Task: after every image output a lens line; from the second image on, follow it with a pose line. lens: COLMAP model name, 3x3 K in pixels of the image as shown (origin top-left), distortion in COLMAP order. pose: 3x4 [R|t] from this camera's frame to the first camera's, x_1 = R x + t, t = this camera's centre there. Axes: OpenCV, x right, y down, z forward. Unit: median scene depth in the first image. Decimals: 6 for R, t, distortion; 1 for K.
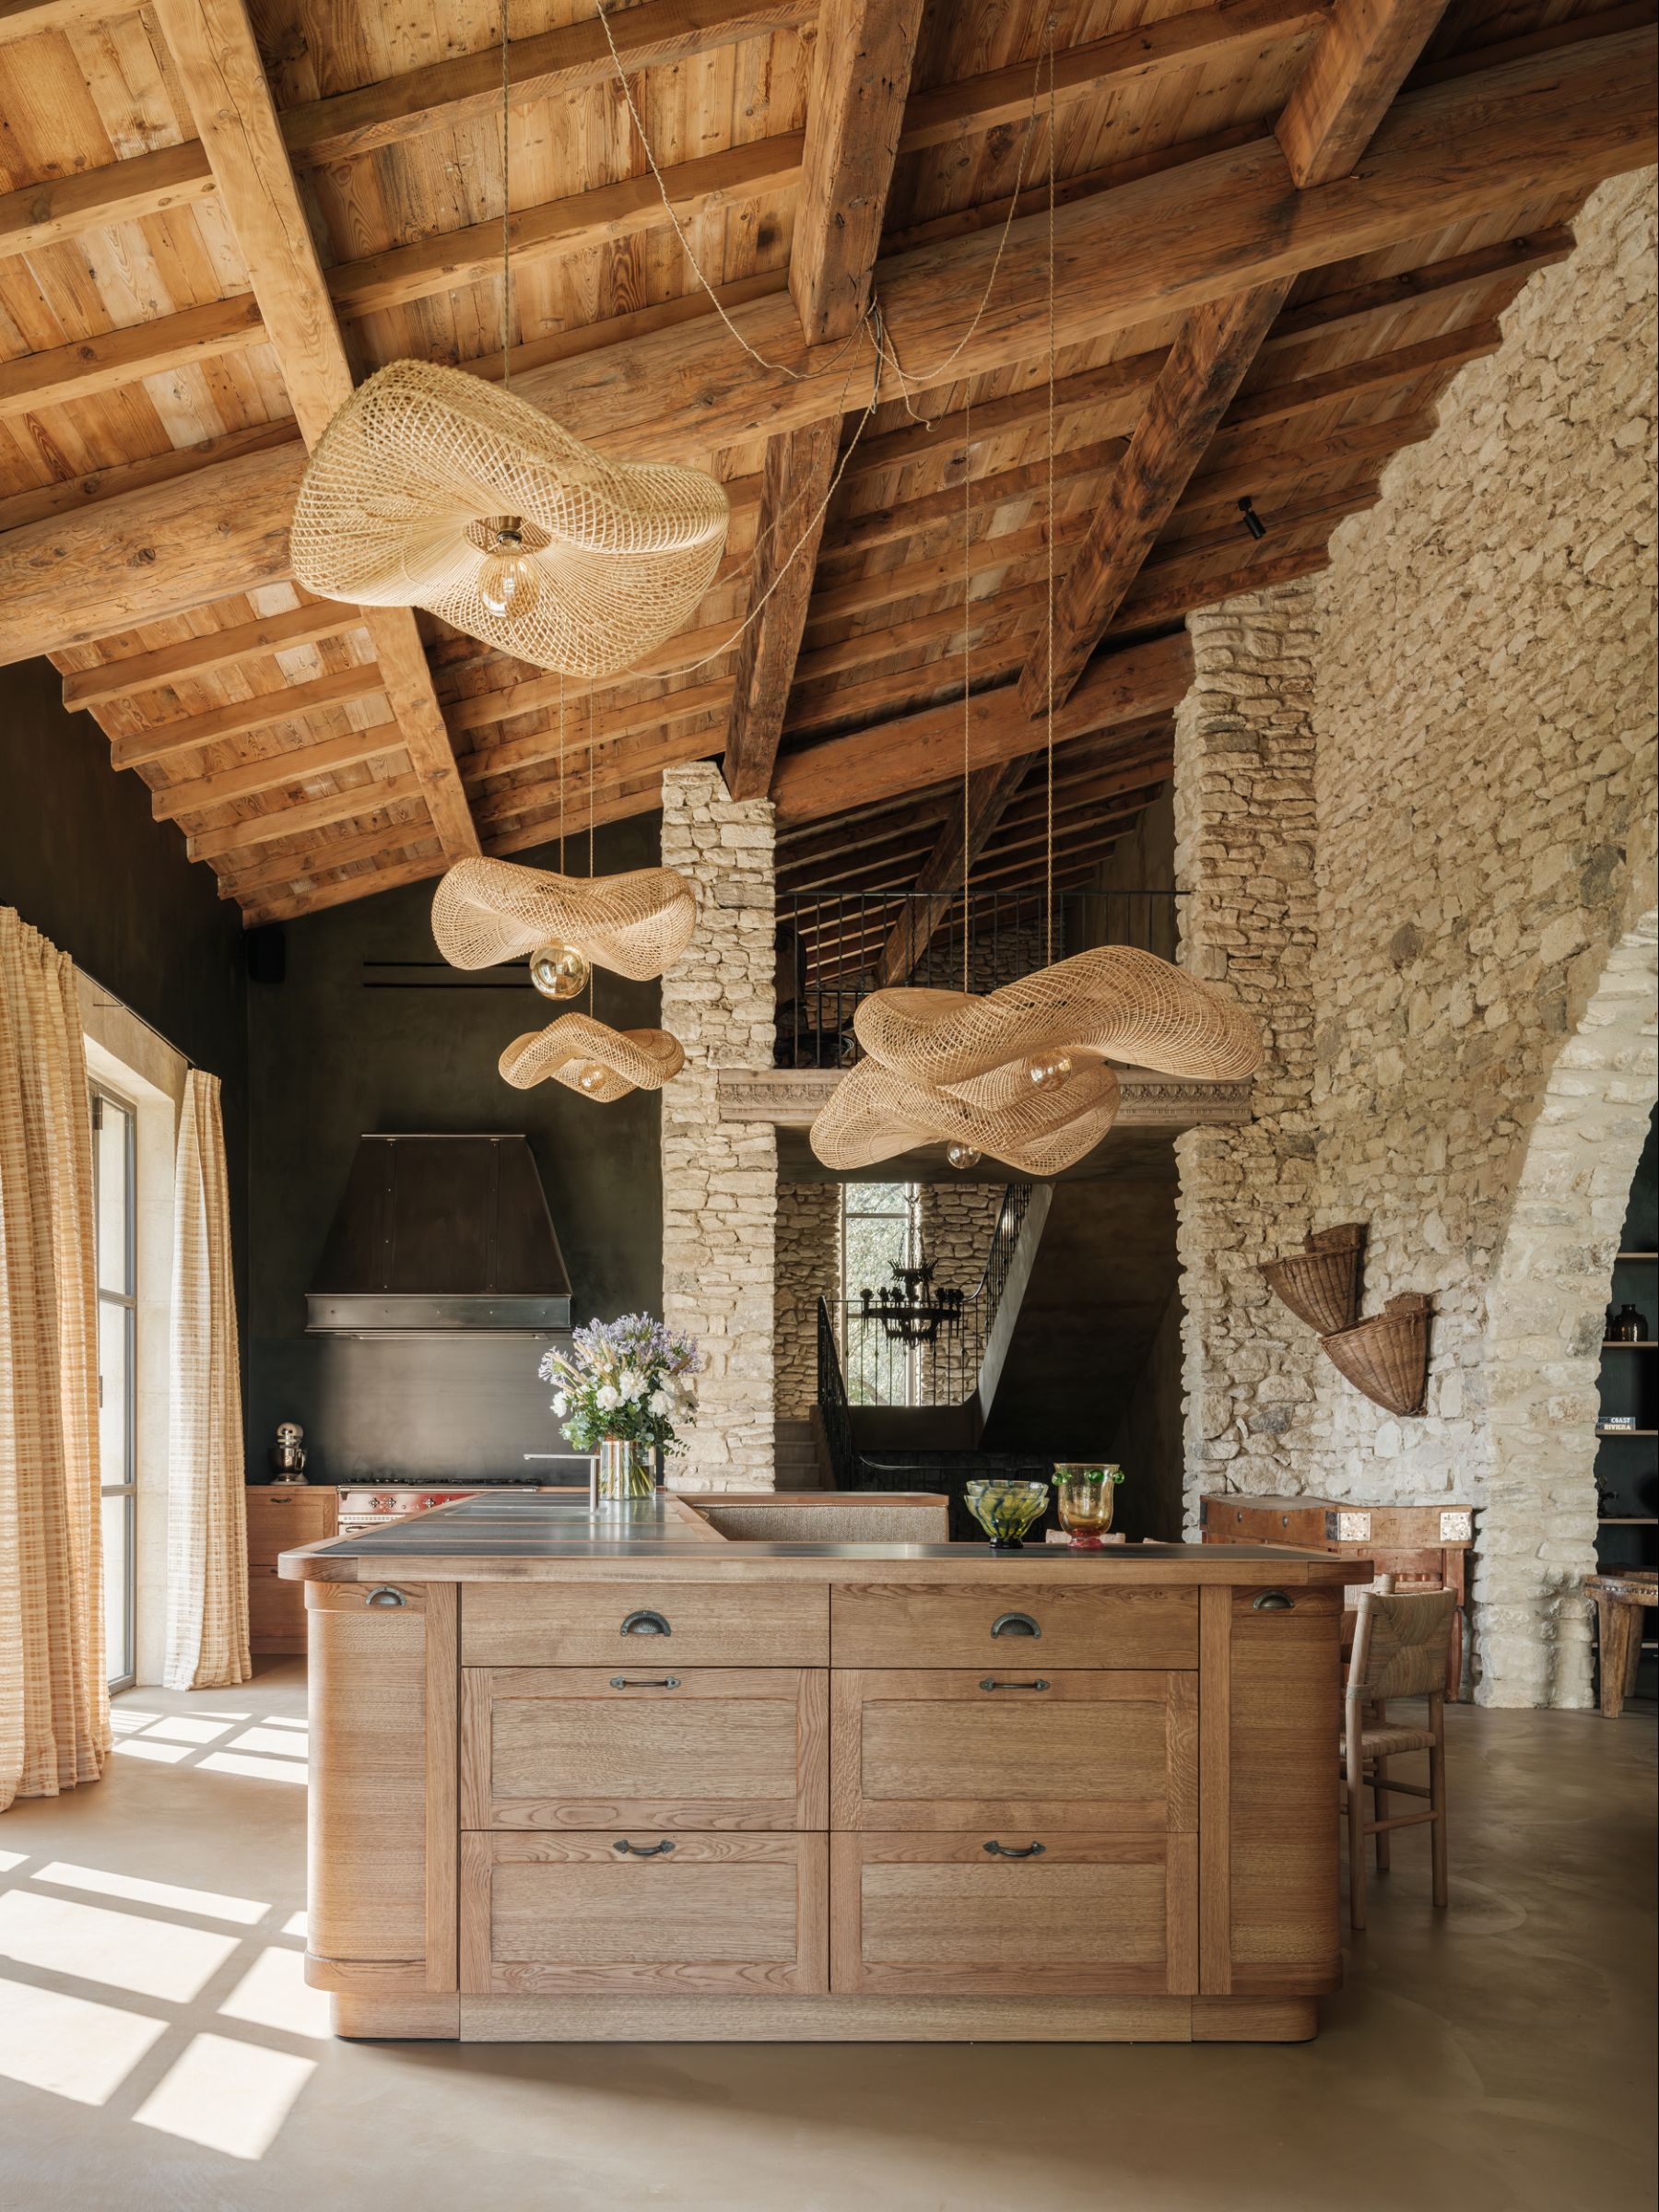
lens RADIAL K [[6343.6, 0, 828.5], [0, 6343.6, 1108.5], [0, 0, 1]] dist [0.037234, 0.000000]
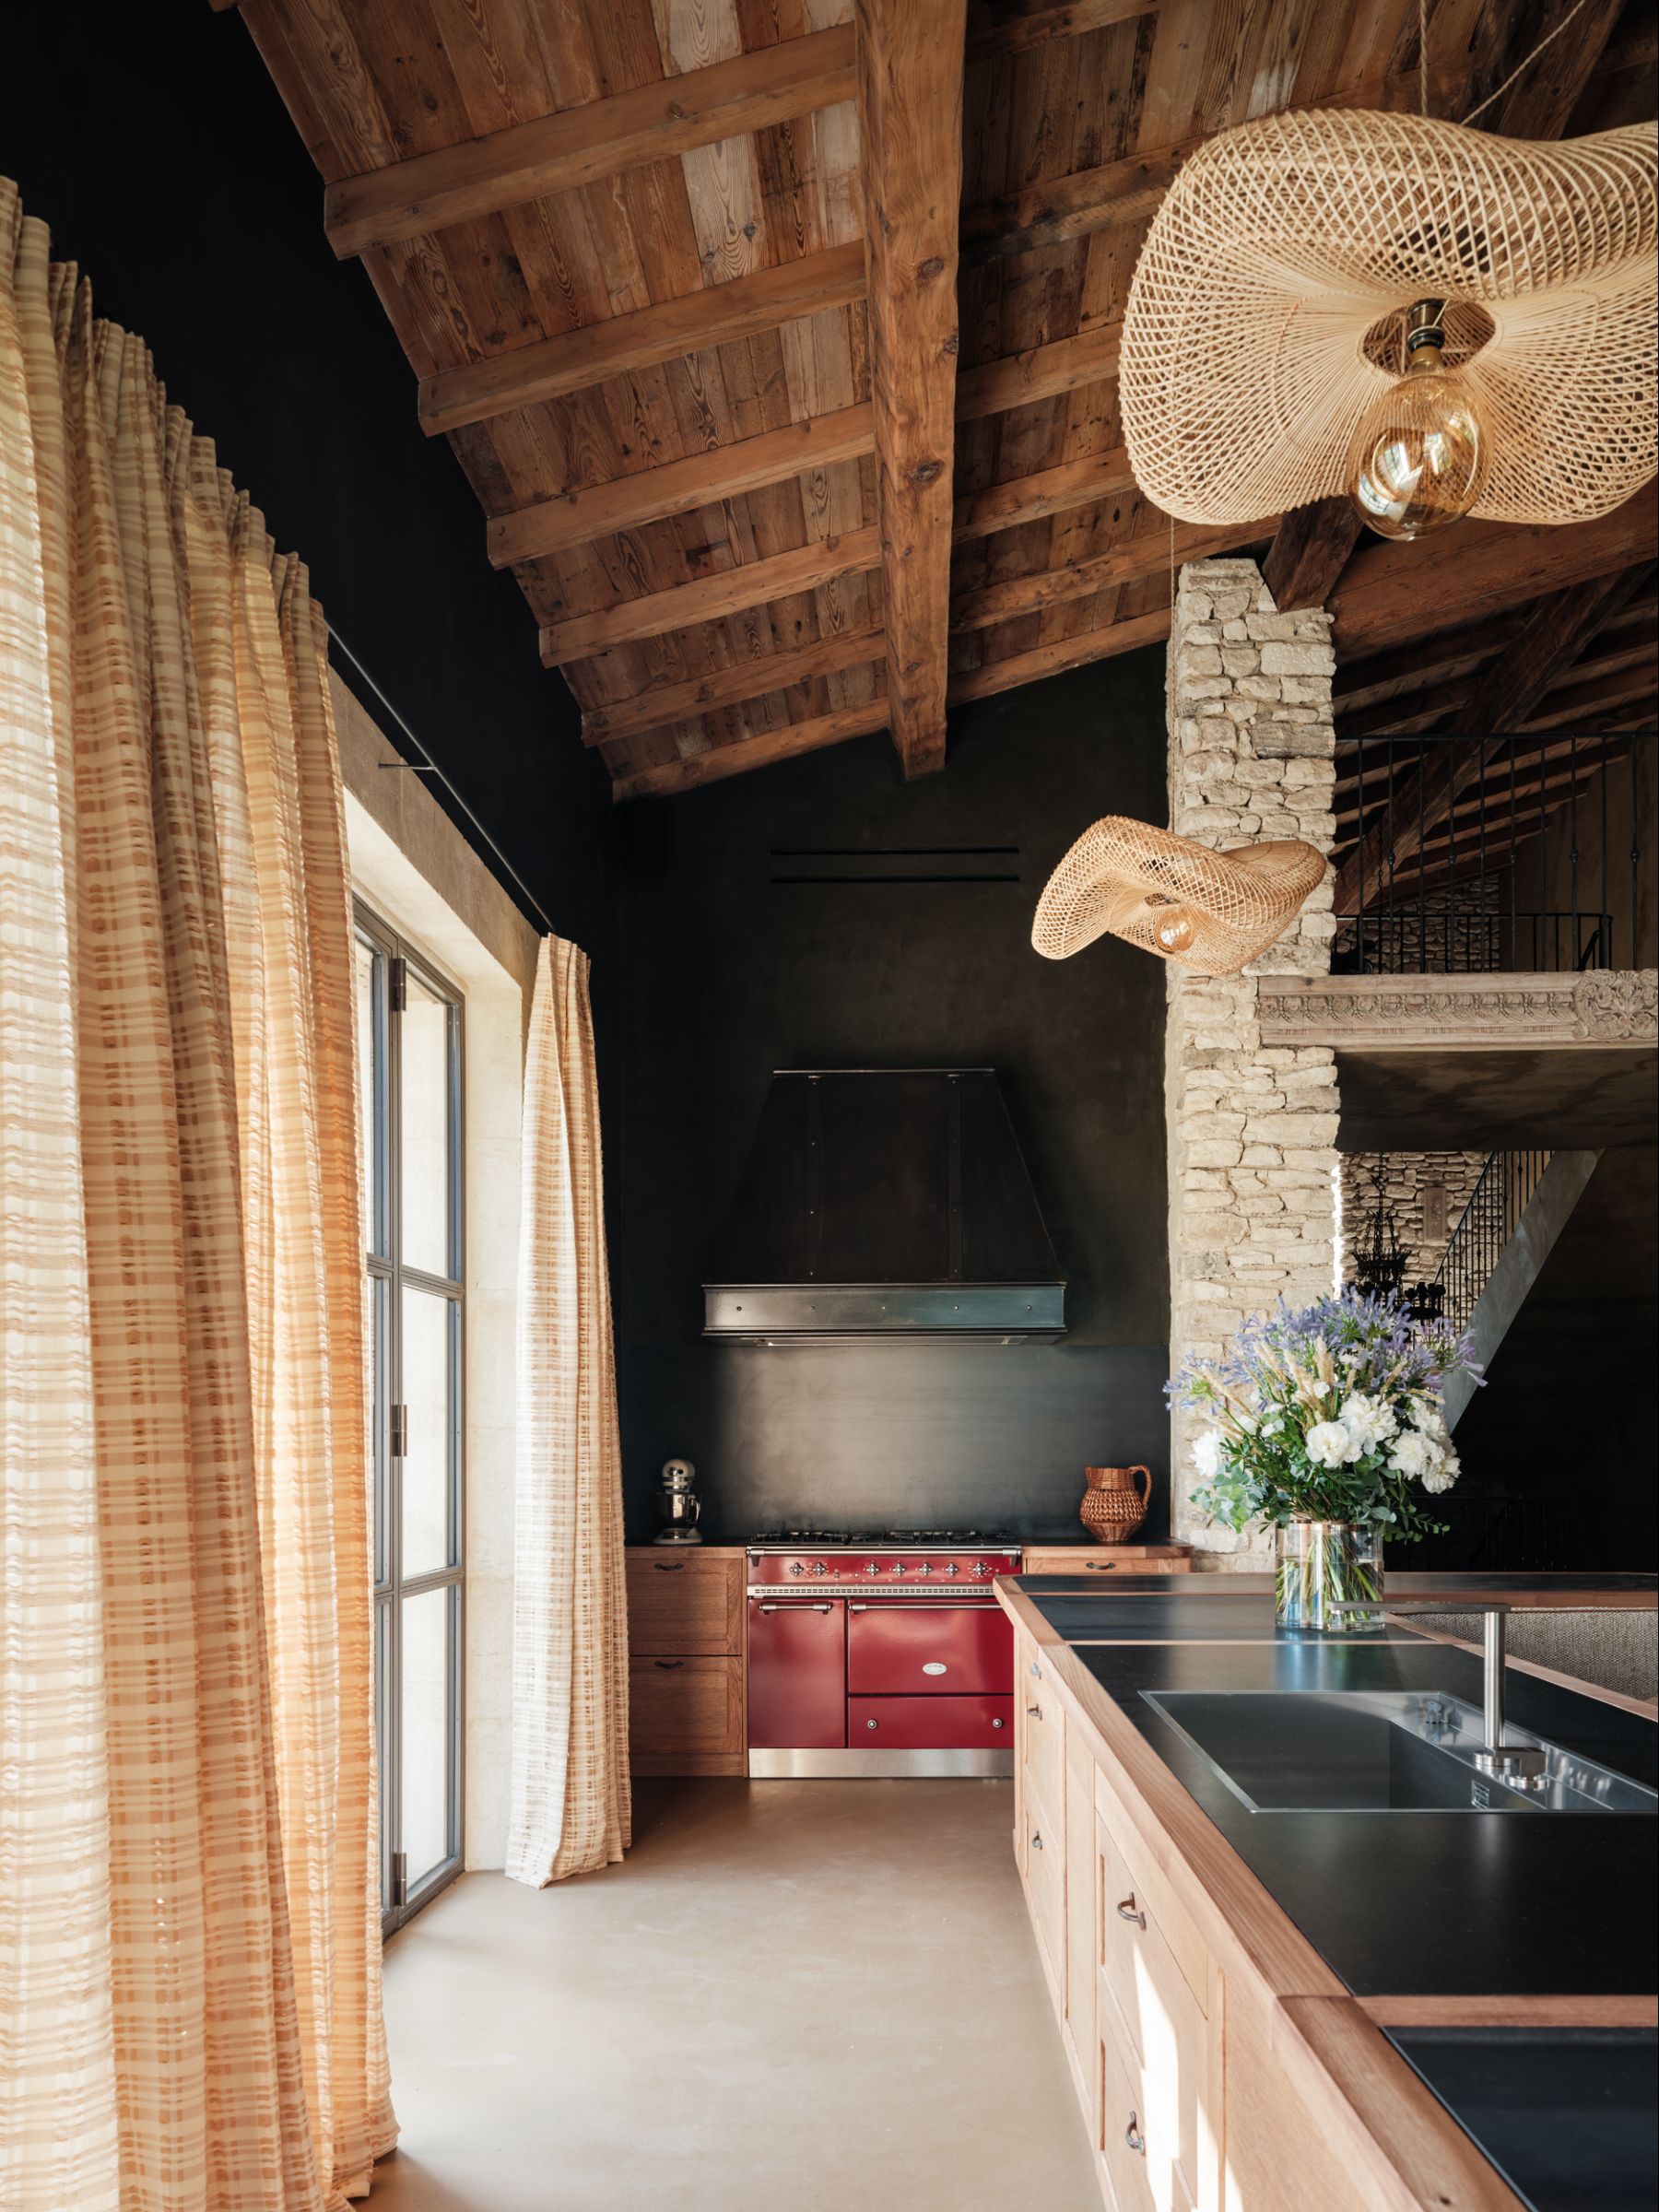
lens RADIAL K [[2858.4, 0, 834.5], [0, 2858.4, 1102.6], [0, 0, 1]] dist [0.002750, 0.000000]
pose [[0.999970, -0.006848, 0.003572, -0.070268], [0.007019, 0.998707, -0.050342, 0.025803], [-0.003223, 0.050366, 0.998726, 0.689939]]
